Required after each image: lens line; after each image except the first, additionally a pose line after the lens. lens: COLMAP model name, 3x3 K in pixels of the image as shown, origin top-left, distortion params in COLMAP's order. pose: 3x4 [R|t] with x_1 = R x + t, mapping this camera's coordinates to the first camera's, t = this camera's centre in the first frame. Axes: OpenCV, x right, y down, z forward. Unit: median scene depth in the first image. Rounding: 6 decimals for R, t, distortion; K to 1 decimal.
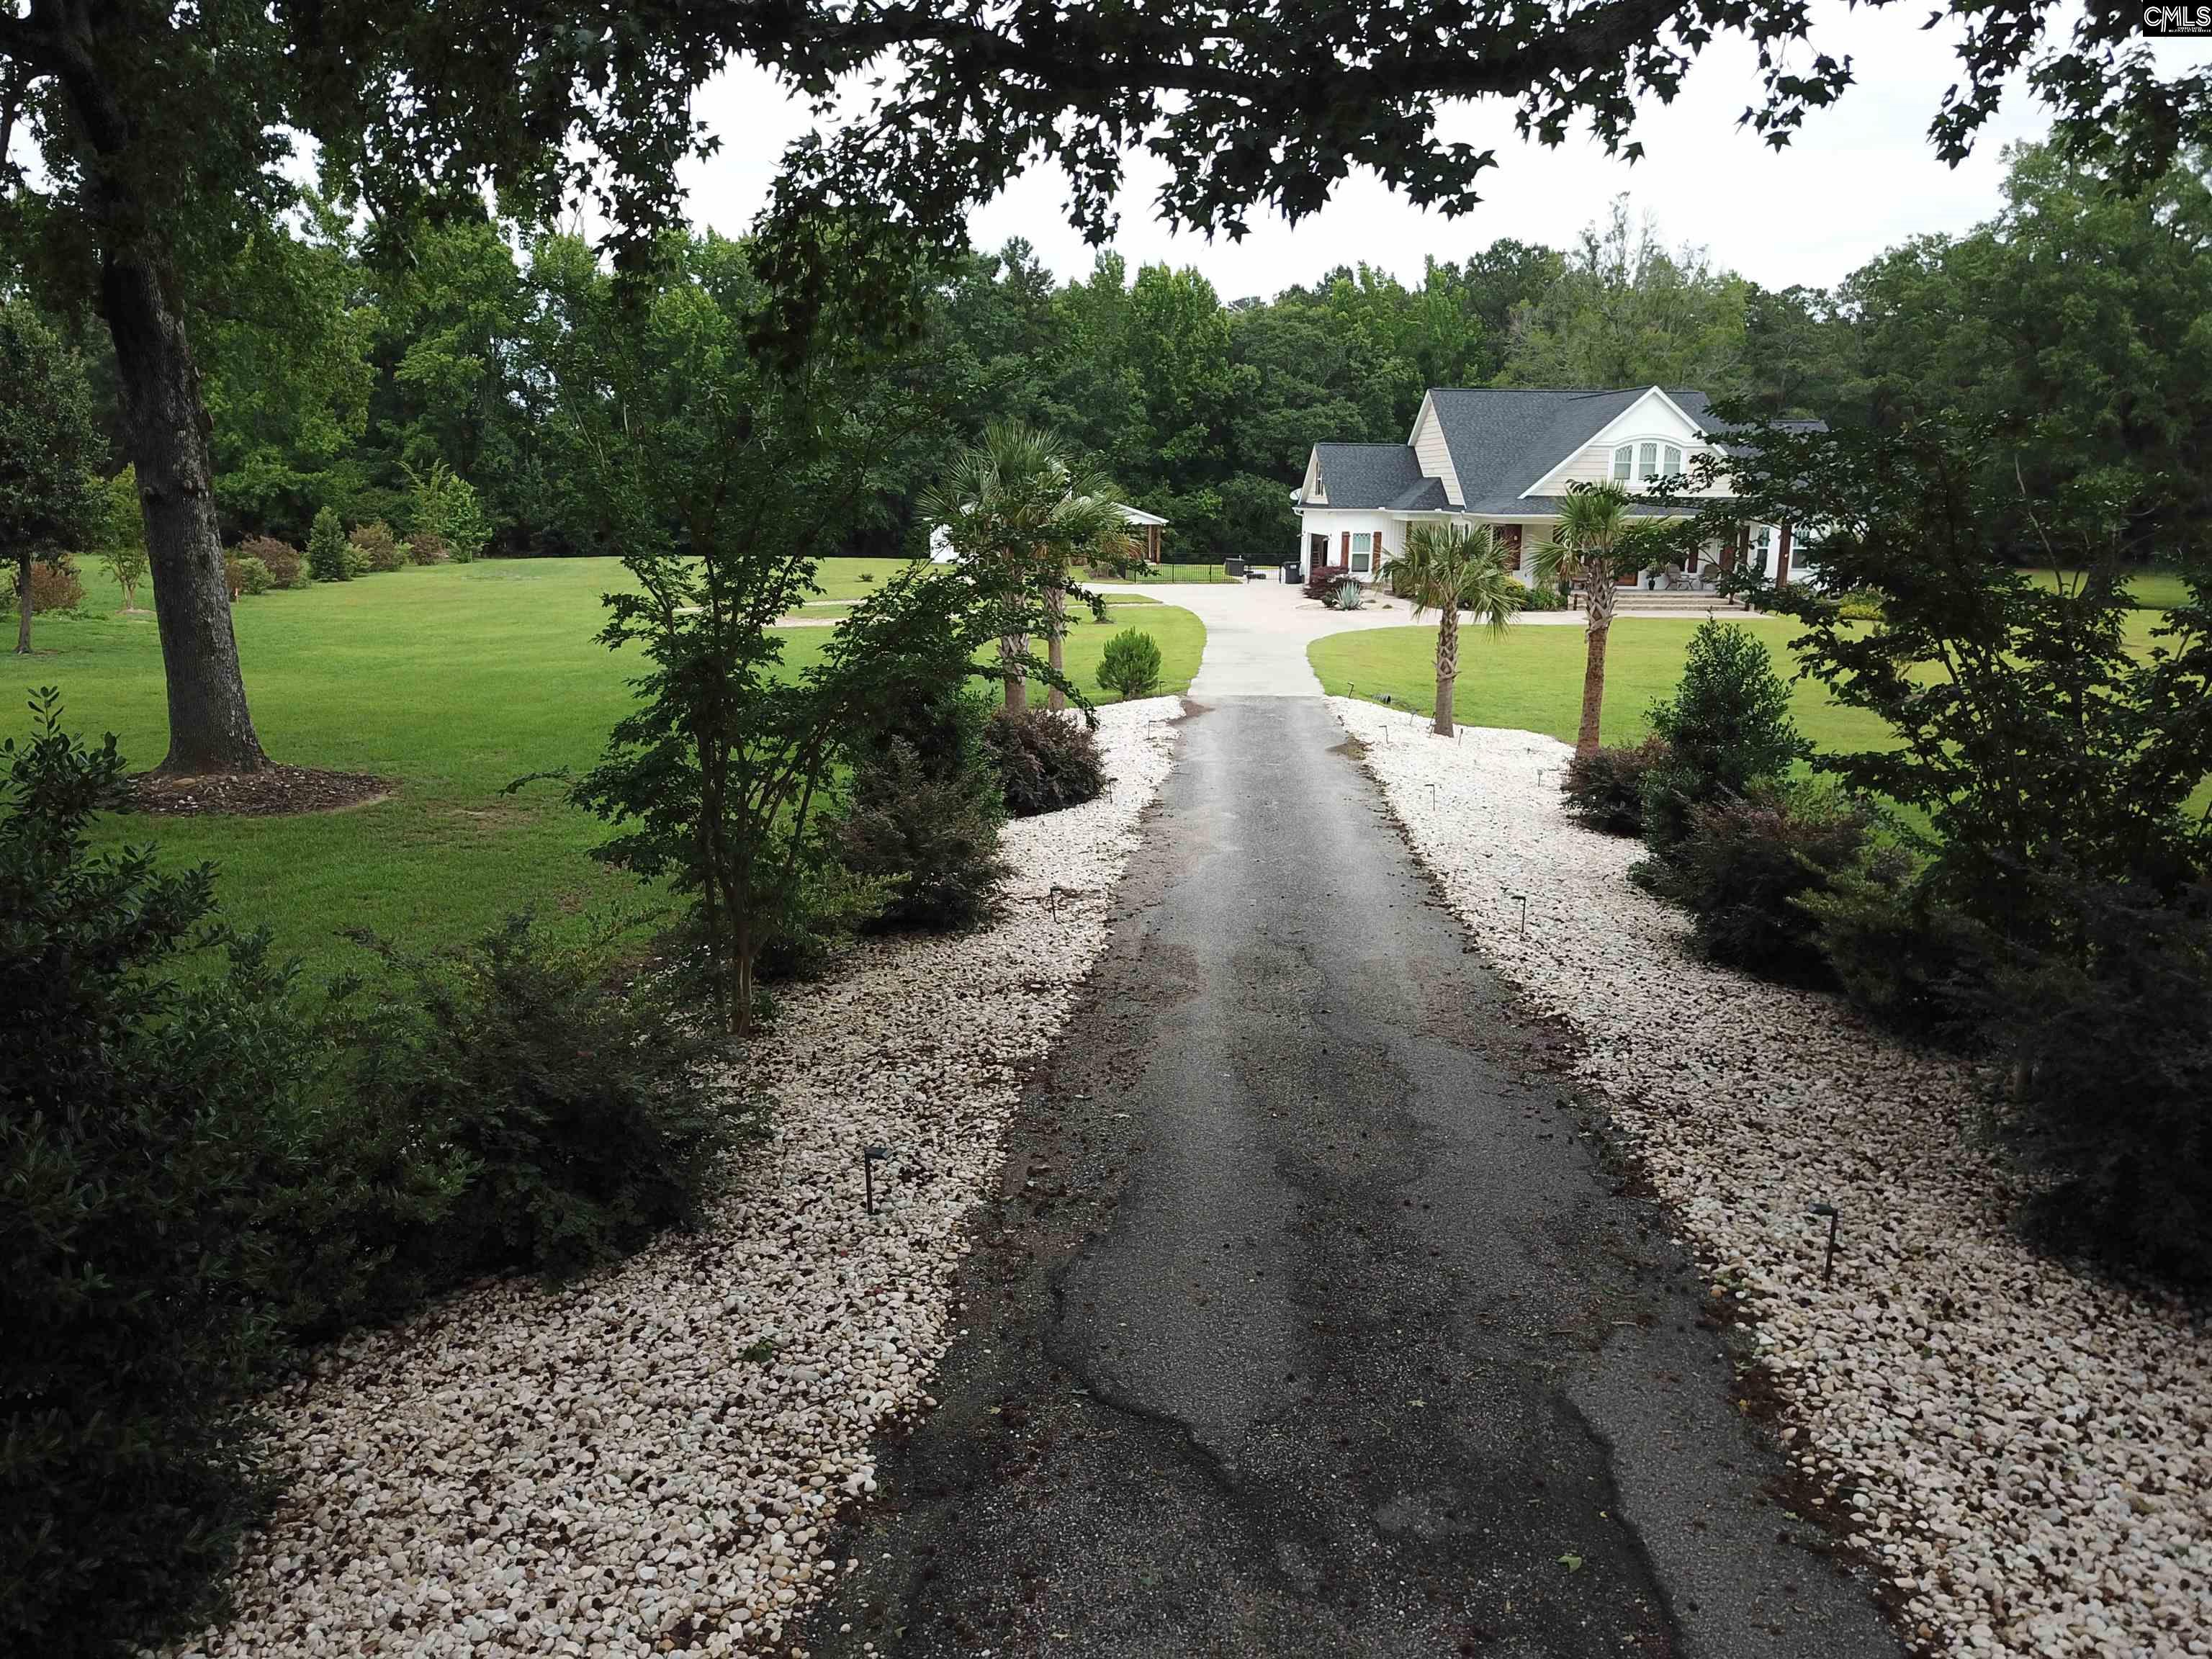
lens RADIAL K [[1701.7, 0, 1097.2], [0, 1701.7, 816.1], [0, 0, 1]] dist [0.010170, -0.002241]
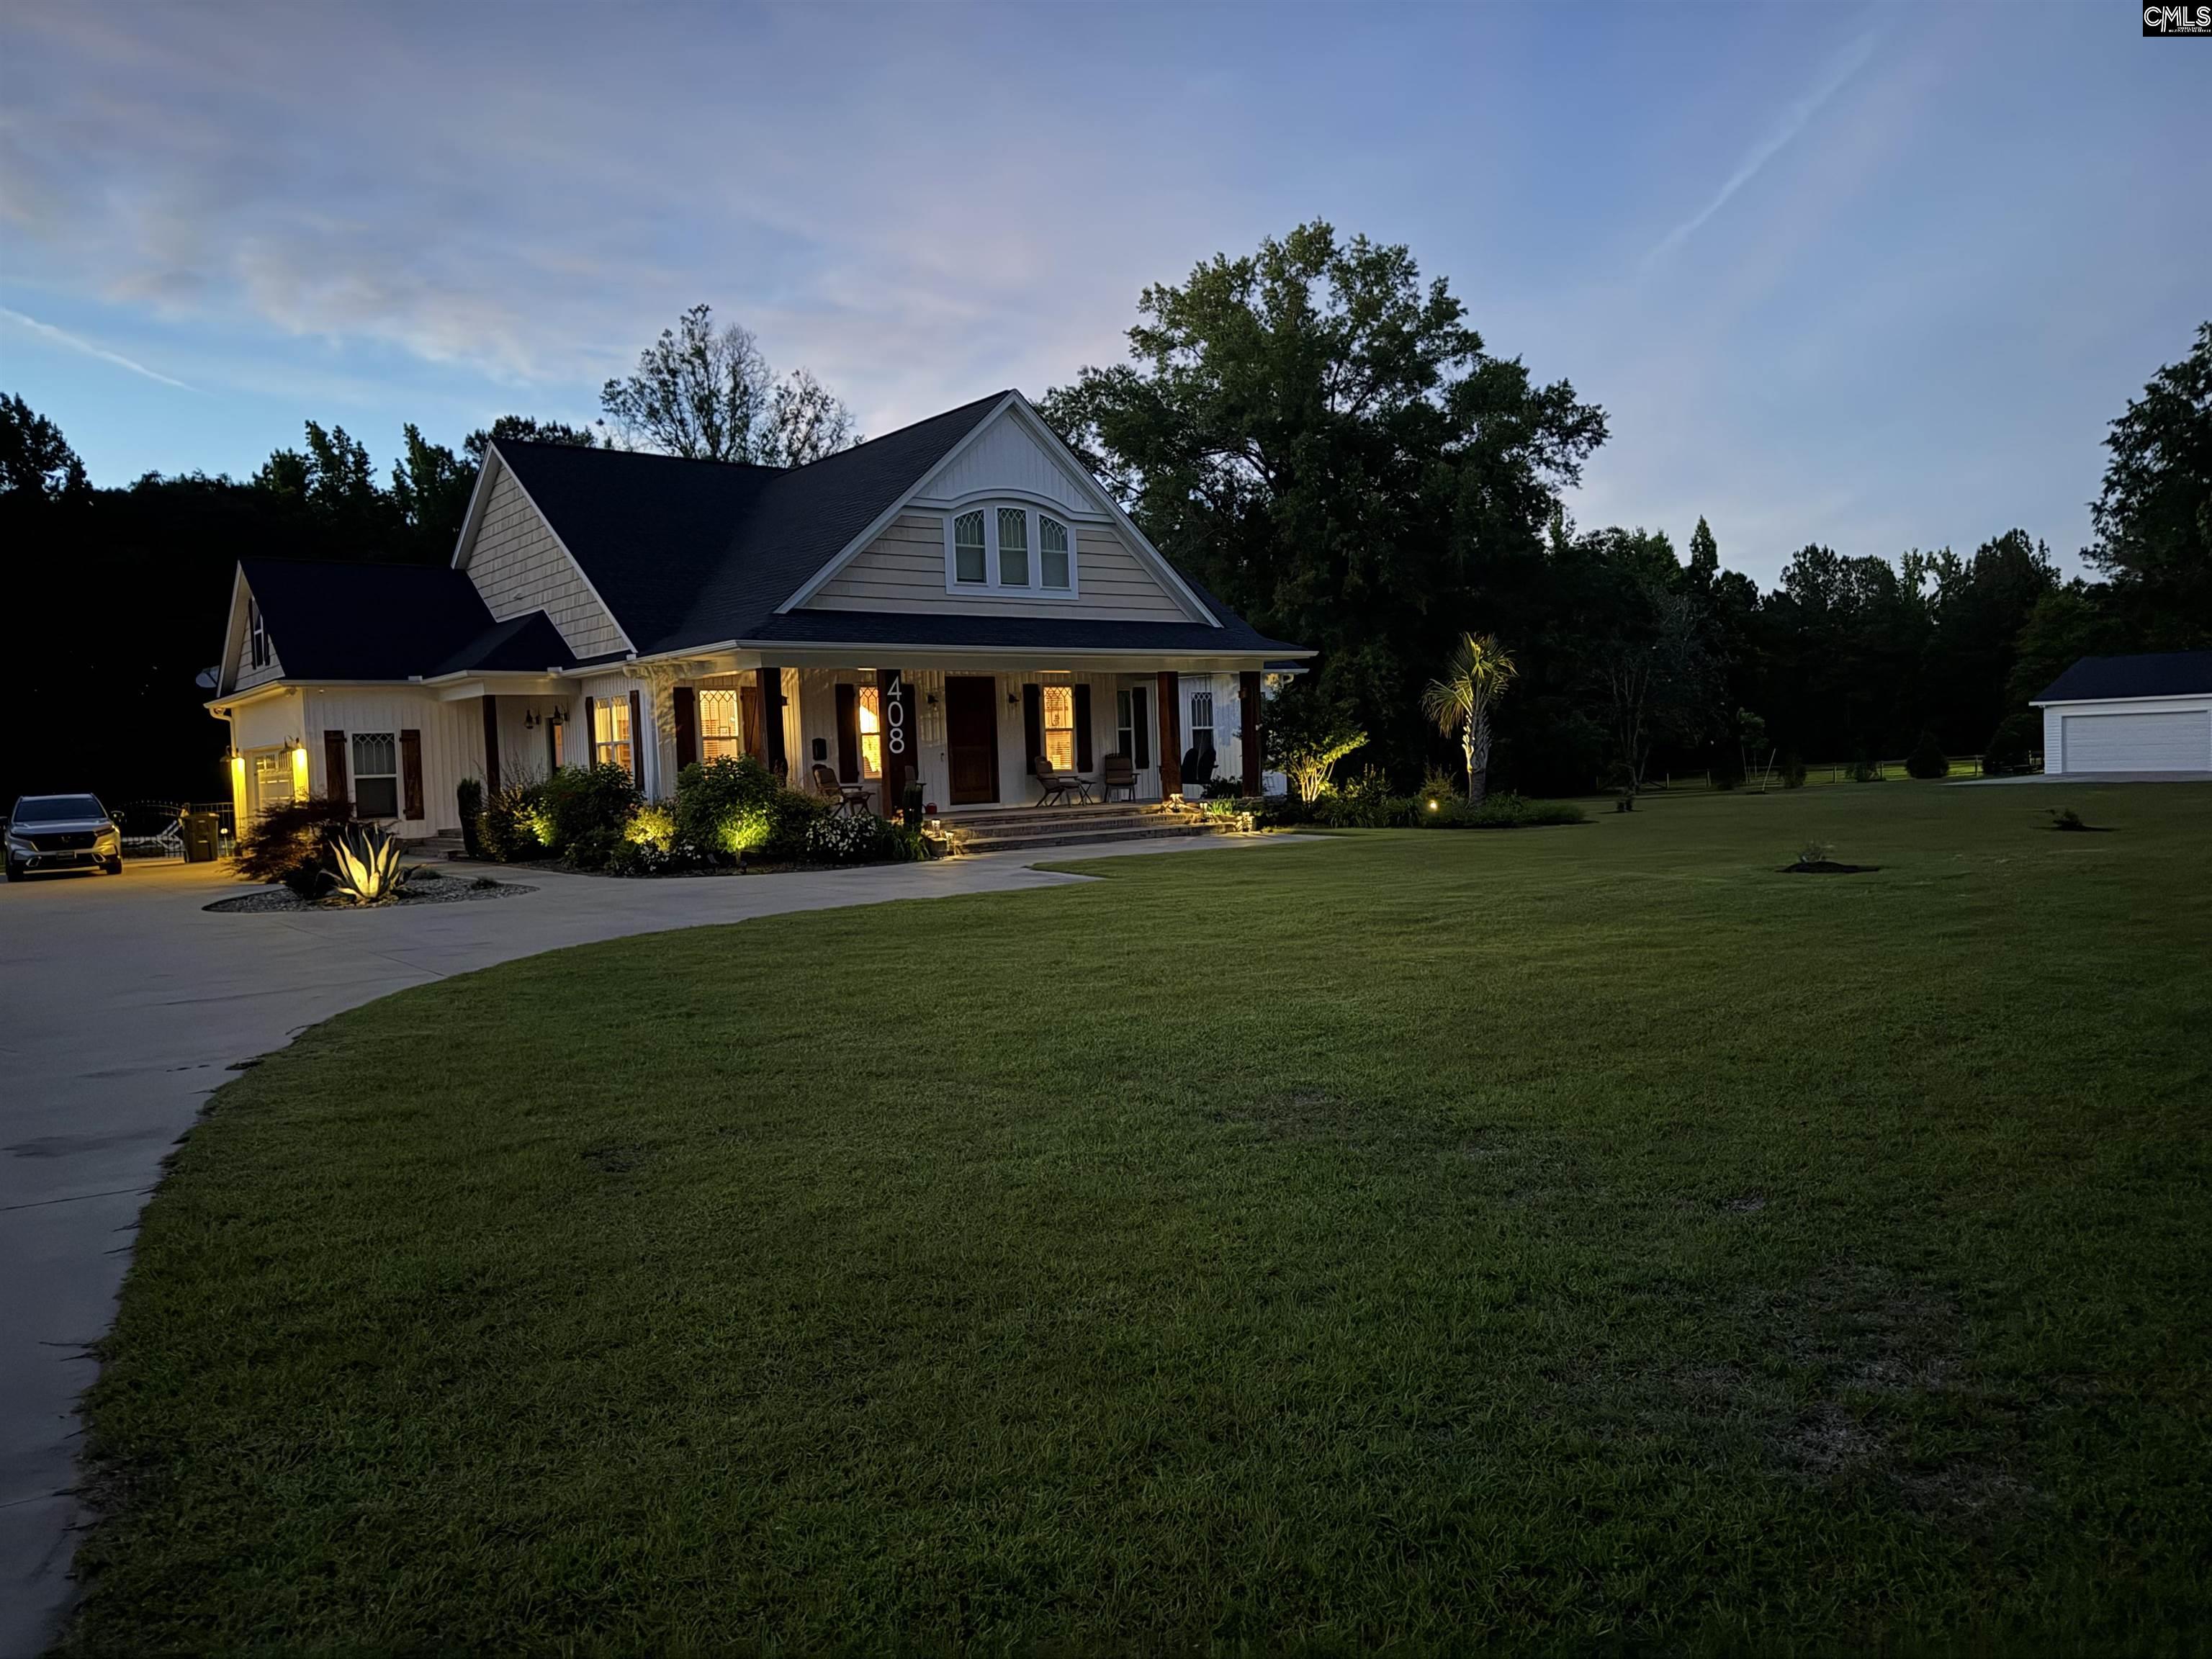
lens RADIAL K [[1547.8, 0, 1116.7], [0, 1547.8, 829.8], [0, 0, 1]] dist [0.069417, -0.080516]
pose [[0.815746, -0.063996, 0.574859, 0.052675], [0.150167, 0.983214, -0.103636, -0.047206], [-0.558577, 0.170866, 0.811663, 0.386873]]
